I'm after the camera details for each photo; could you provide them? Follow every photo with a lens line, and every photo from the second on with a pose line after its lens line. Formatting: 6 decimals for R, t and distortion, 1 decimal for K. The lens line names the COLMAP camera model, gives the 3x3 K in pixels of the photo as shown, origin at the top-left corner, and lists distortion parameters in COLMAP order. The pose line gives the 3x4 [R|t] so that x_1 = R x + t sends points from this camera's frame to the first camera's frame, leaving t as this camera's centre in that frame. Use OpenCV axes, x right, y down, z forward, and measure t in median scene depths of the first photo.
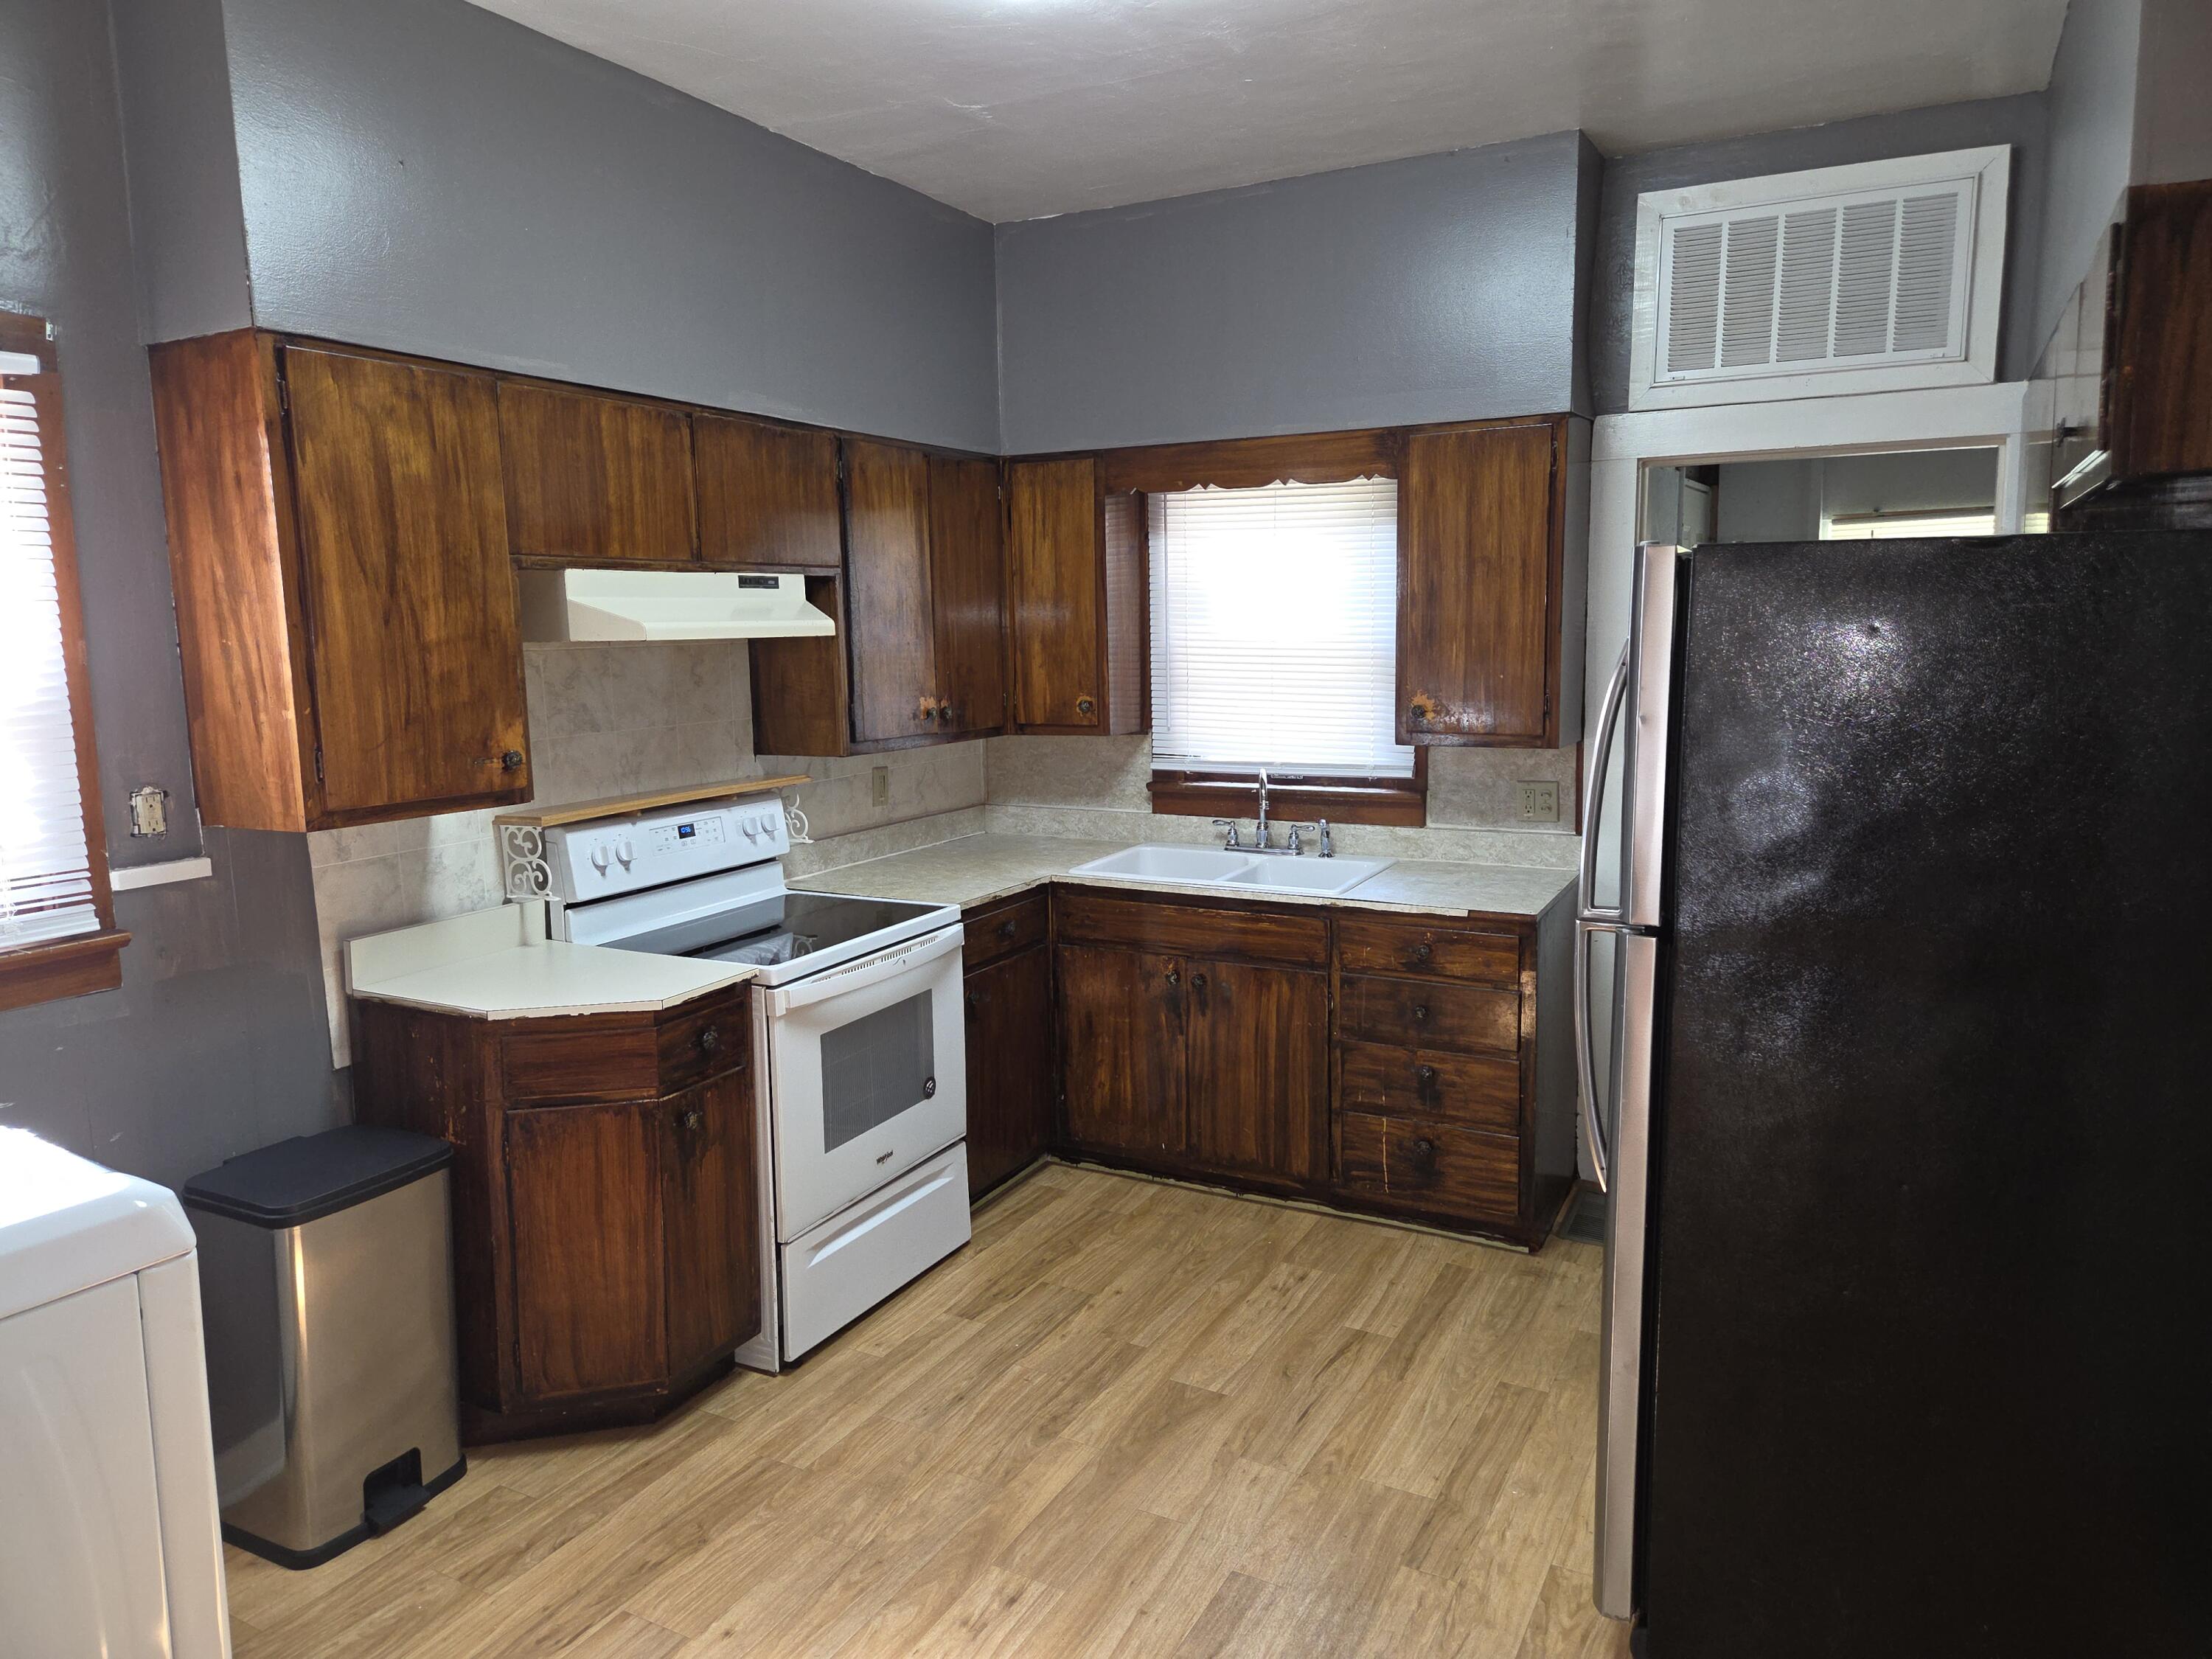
lens RADIAL K [[1474.6, 0, 1111.2], [0, 1474.6, 824.5], [0, 0, 1]] dist [0.034874, -0.012754]
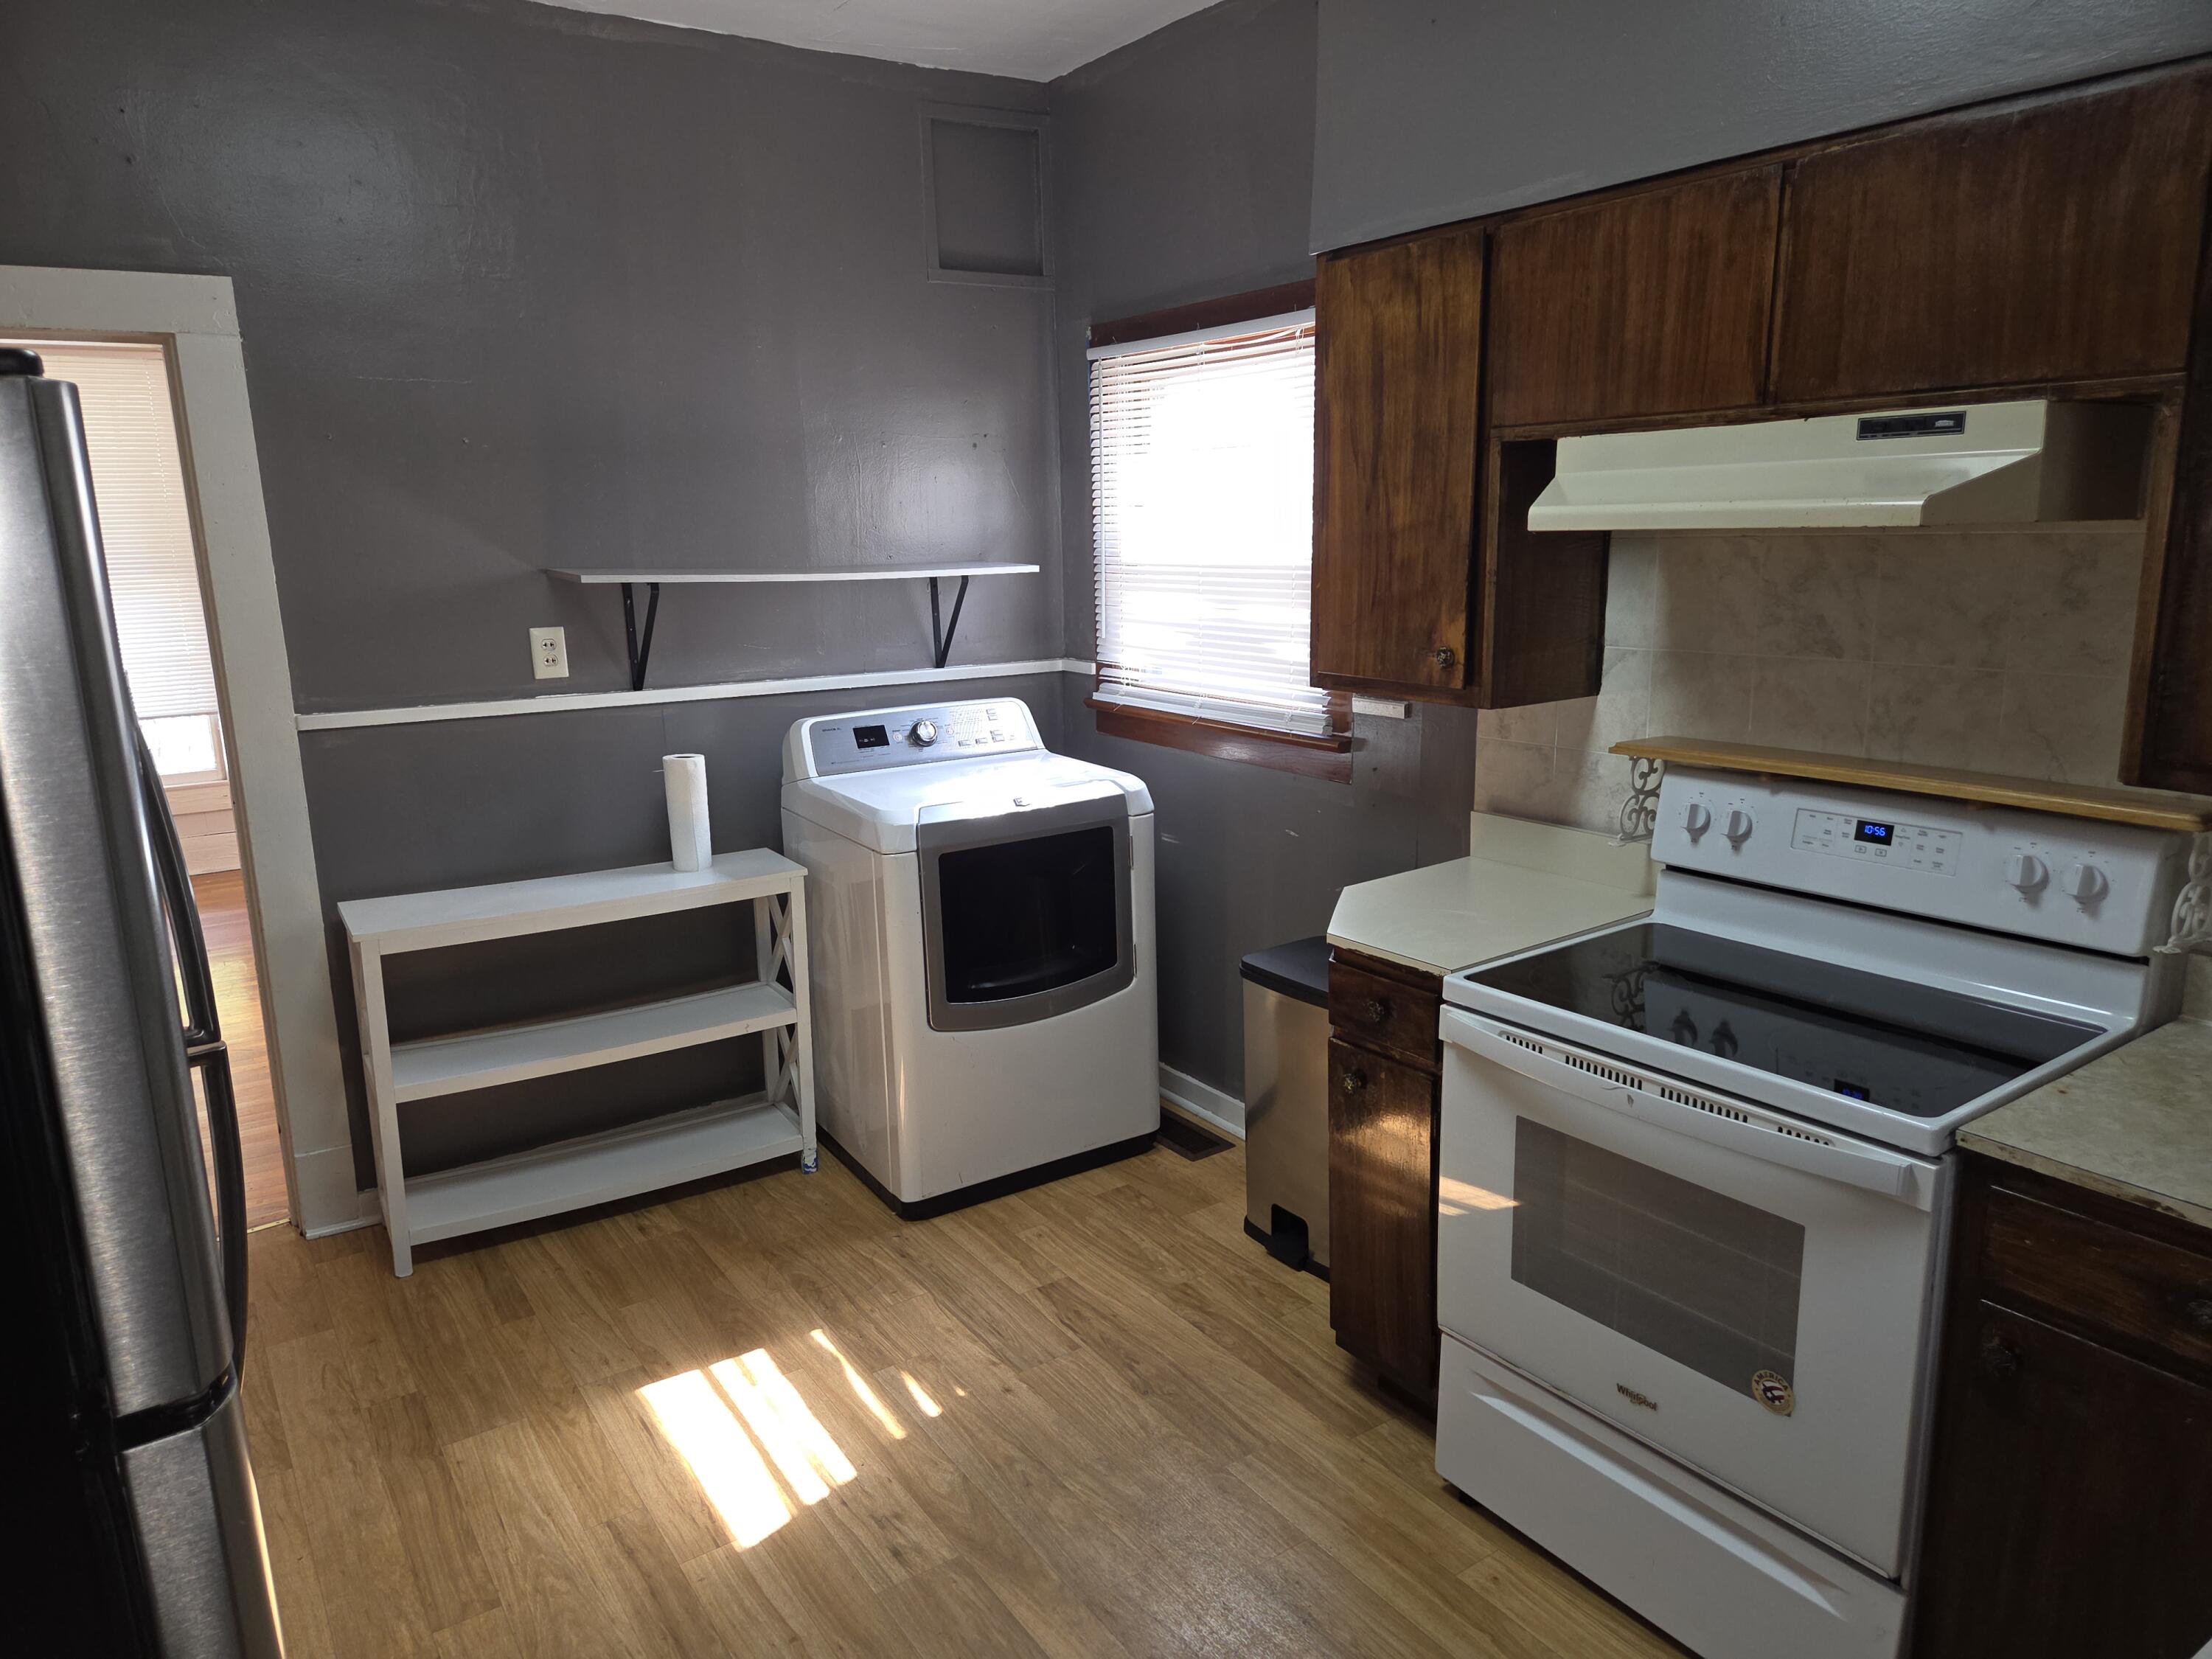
lens RADIAL K [[1474.6, 0, 1114.7], [0, 1474.6, 835.7], [0, 0, 1]] dist [0.034874, -0.012754]
pose [[-0.467693, 0.211881, -0.858120, 0.518661], [-0.093081, 0.953639, 0.286197, -0.184504], [0.878976, 0.213727, -0.426288, 1.247292]]
